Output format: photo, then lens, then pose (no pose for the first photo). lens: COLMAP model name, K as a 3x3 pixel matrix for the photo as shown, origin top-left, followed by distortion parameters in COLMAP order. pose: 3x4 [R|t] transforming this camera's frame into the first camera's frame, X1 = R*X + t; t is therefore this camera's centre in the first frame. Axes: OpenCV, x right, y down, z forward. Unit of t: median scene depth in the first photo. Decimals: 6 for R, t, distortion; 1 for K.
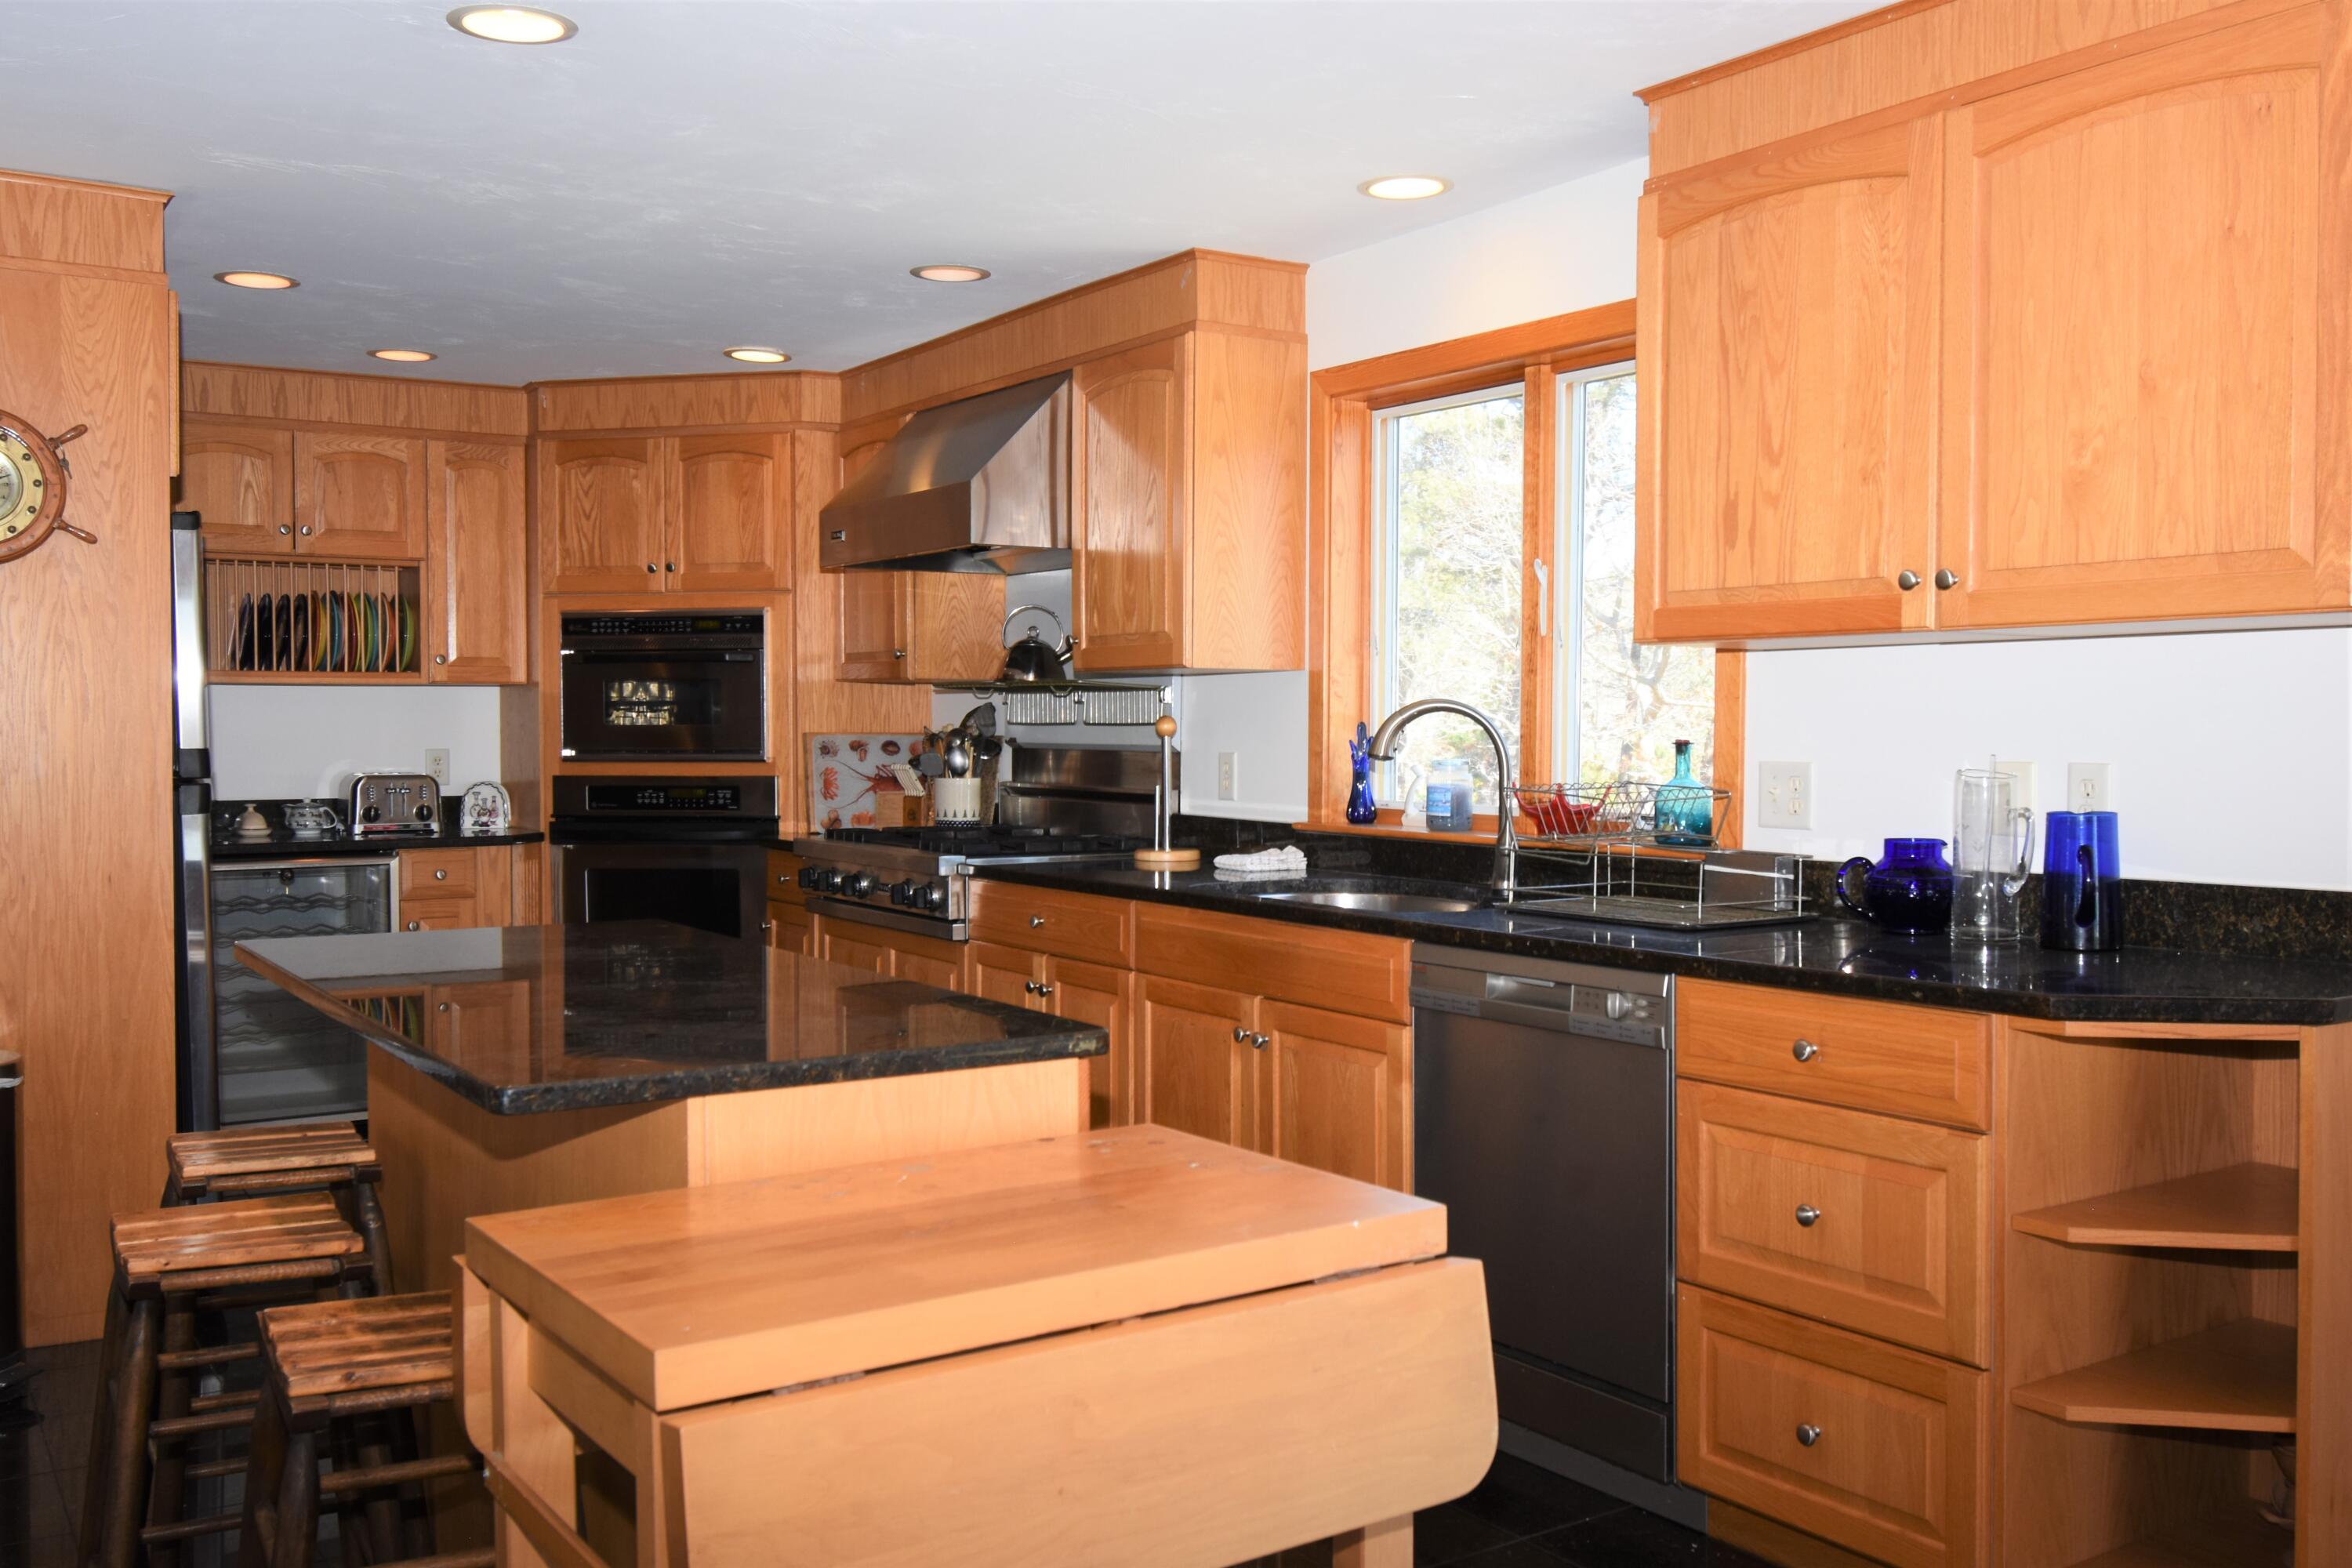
lens RADIAL K [[2076.8, 0, 1202.0], [0, 2076.8, 784.3], [0, 0, 1]] dist [0.012471, -0.018808]
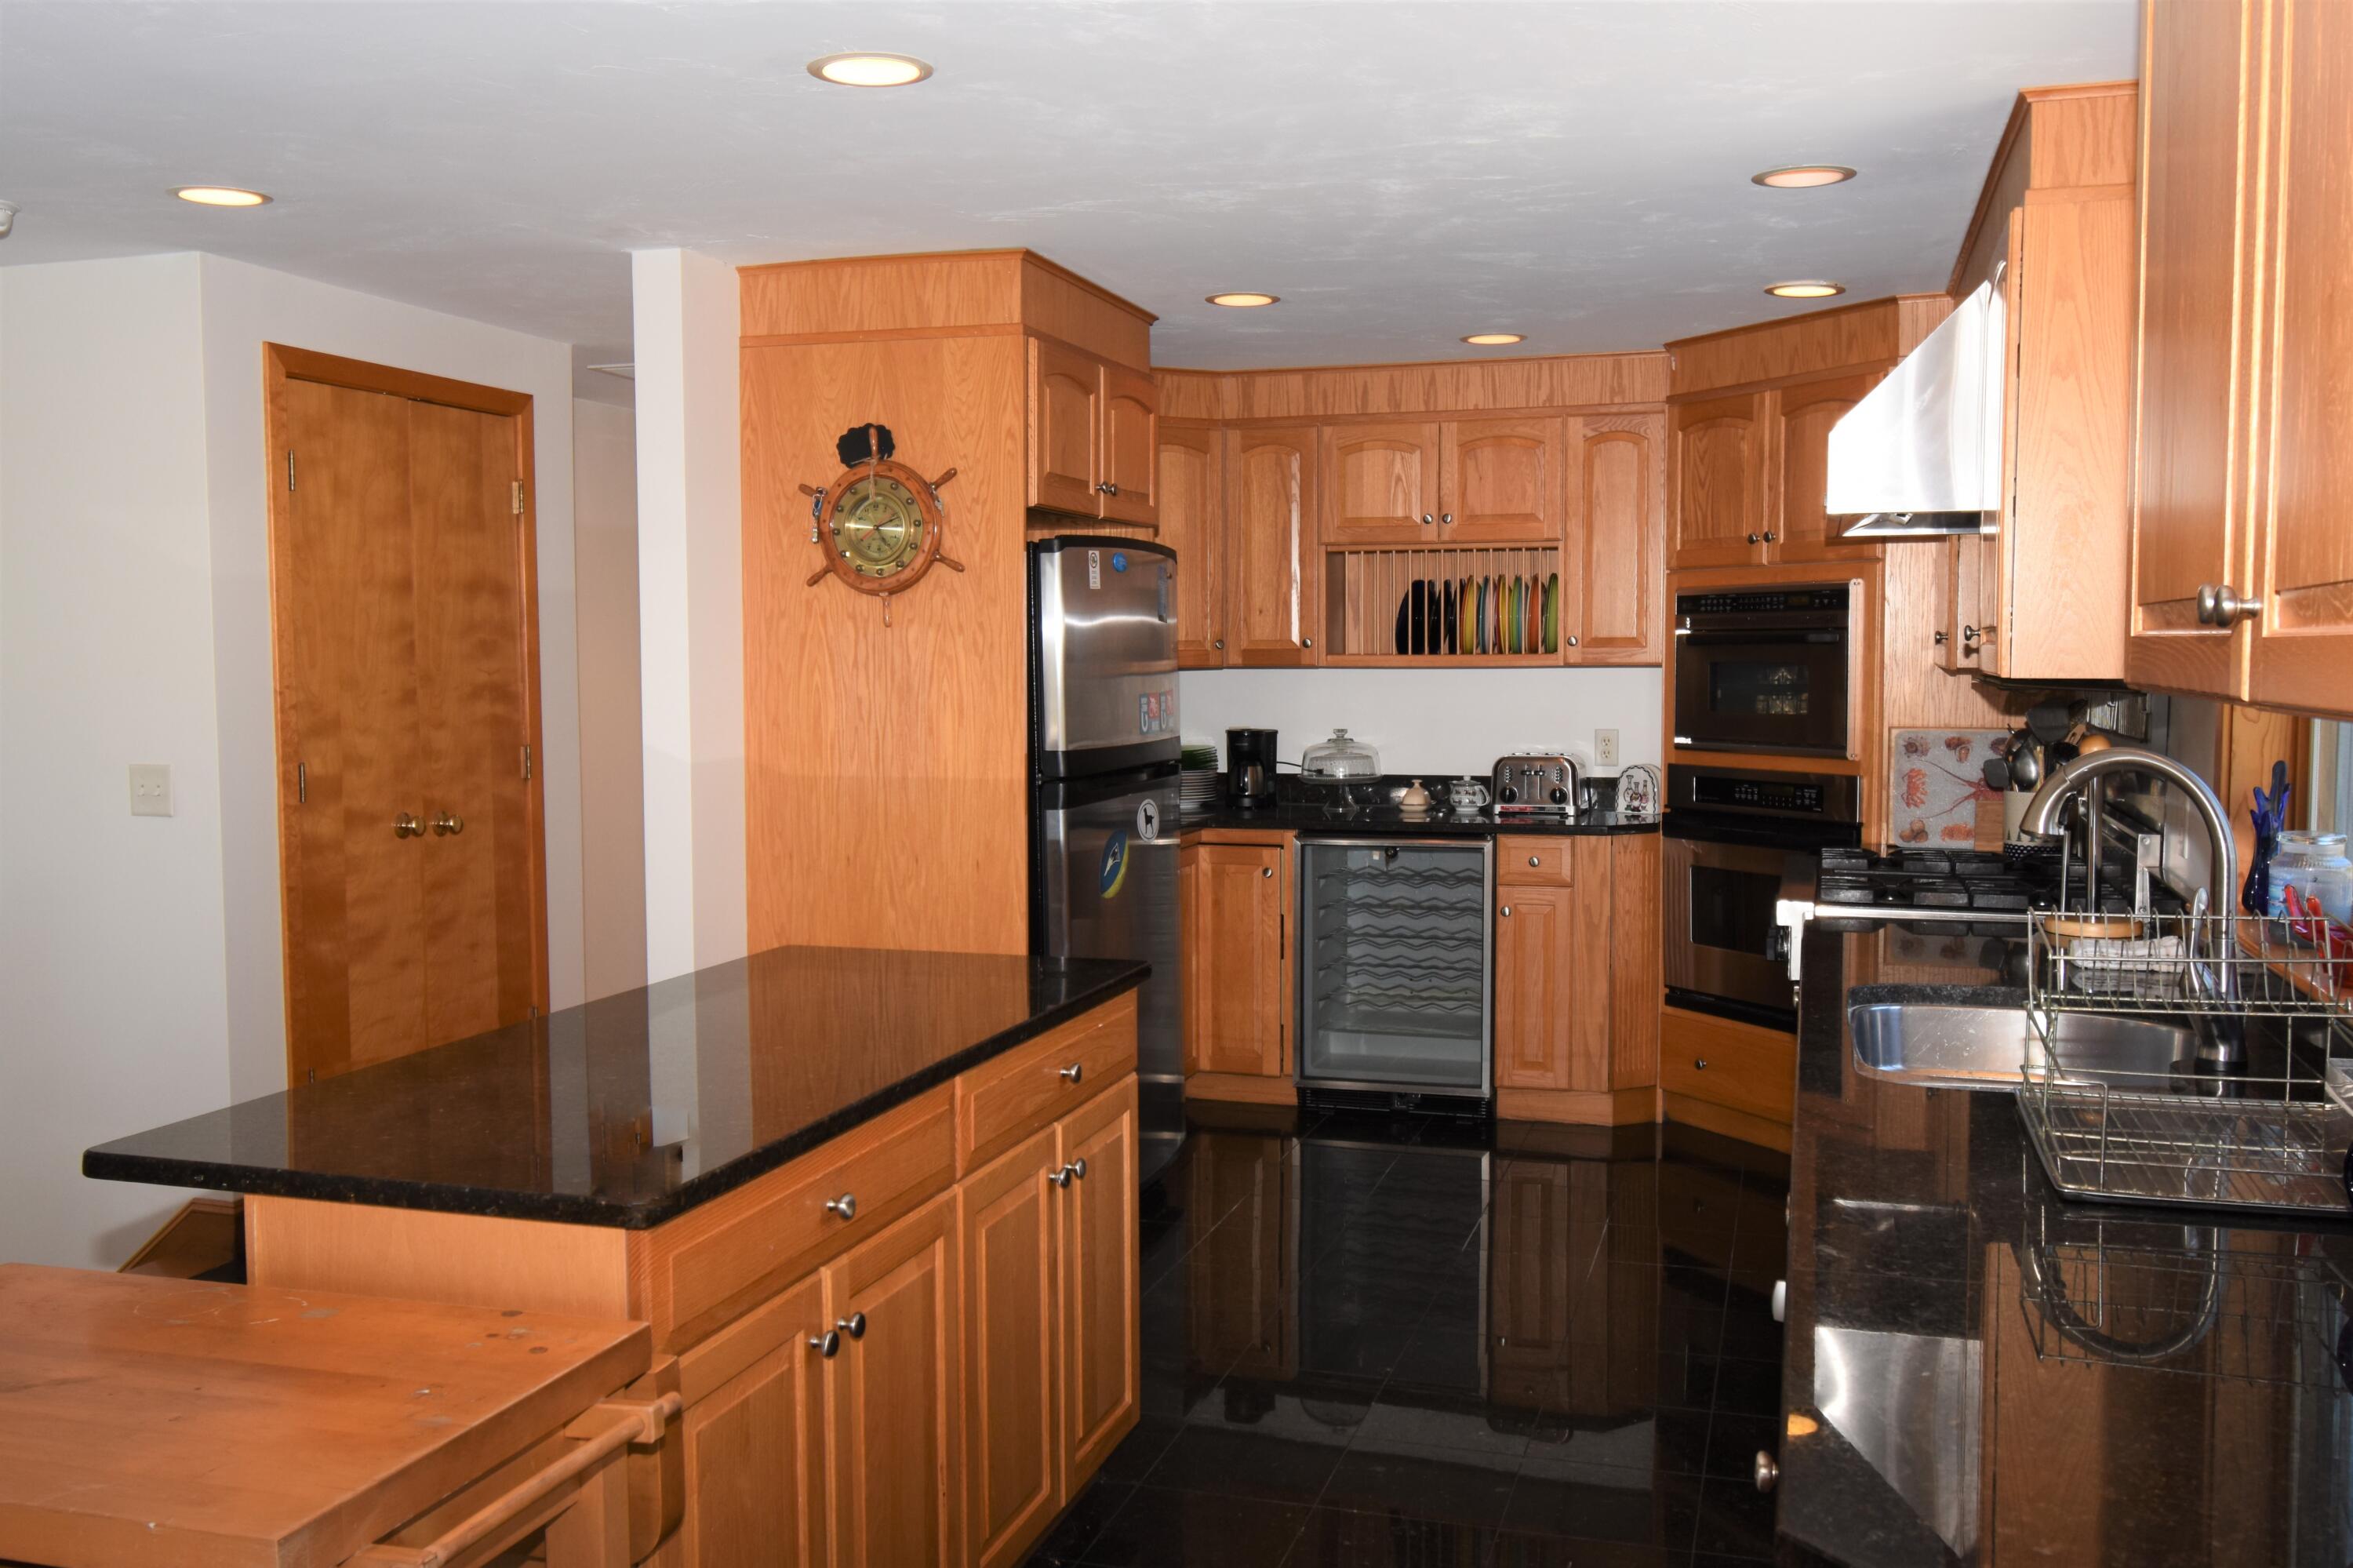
lens RADIAL K [[2077.8, 0, 1202.5], [0, 2077.8, 784.3], [0, 0, 1]] dist [0.012471, -0.018808]
pose [[0.634792, 0.049723, -0.771082, 0.285954], [-0.019602, 0.998642, 0.048260, -0.036779], [0.772435, -0.015520, 0.634904, 0.243977]]
